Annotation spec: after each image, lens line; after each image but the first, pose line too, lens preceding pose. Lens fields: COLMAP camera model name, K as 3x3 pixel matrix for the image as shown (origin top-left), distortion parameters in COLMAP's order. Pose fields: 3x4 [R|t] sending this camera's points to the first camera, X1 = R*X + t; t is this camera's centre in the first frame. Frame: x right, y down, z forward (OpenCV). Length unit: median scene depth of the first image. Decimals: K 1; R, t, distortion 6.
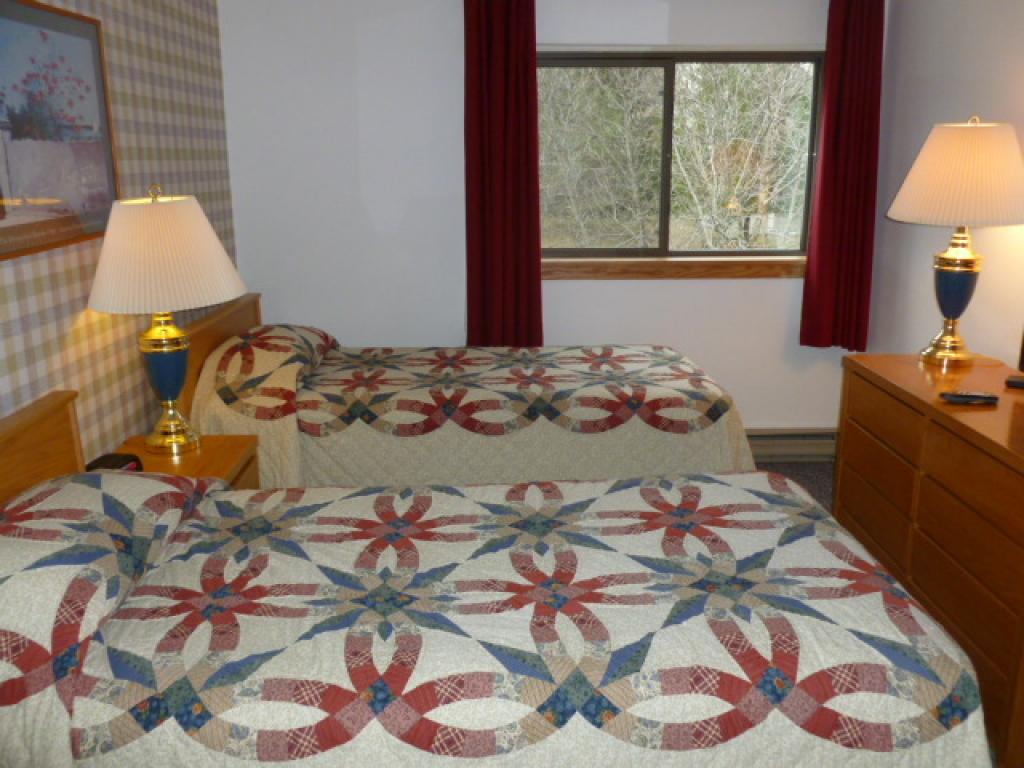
lens RADIAL K [[884.4, 0, 512.0], [0, 884.4, 384.0], [0, 0, 1]] dist [-0.022896, 0.011297]
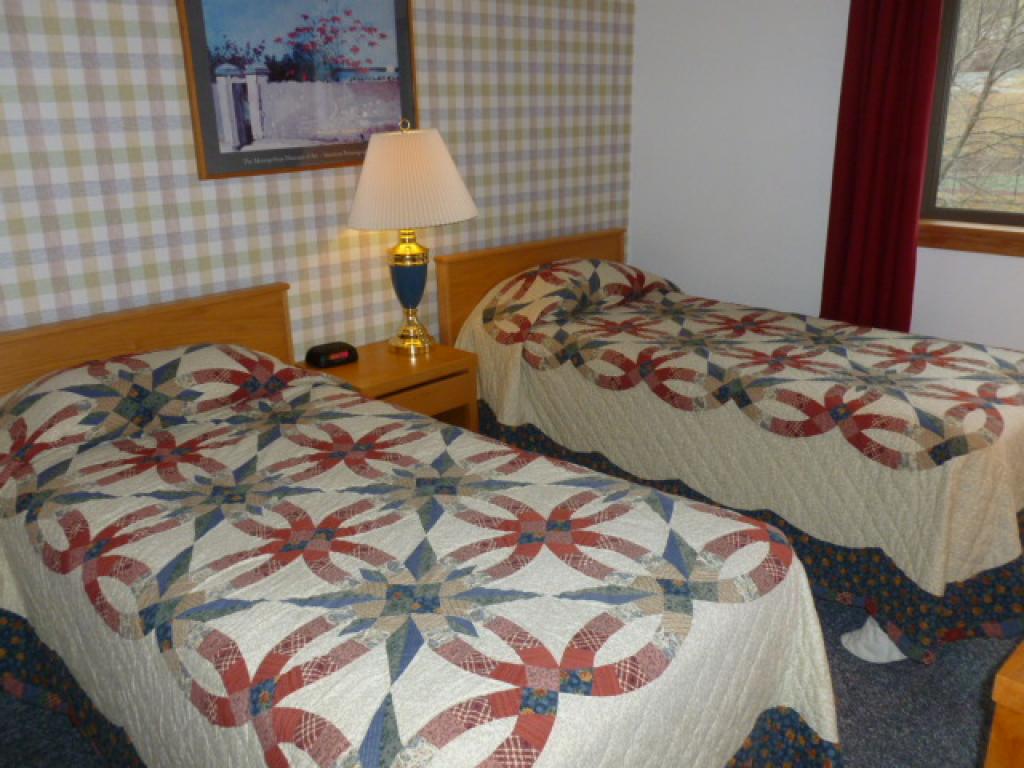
lens RADIAL K [[884.4, 0, 512.0], [0, 884.4, 384.0], [0, 0, 1]] dist [-0.022896, 0.011297]
pose [[0.681174, 0.218874, -0.698639, 0.659548], [-0.167599, 0.975544, 0.142215, -0.088891], [0.712680, 0.020217, 0.701198, 0.350779]]
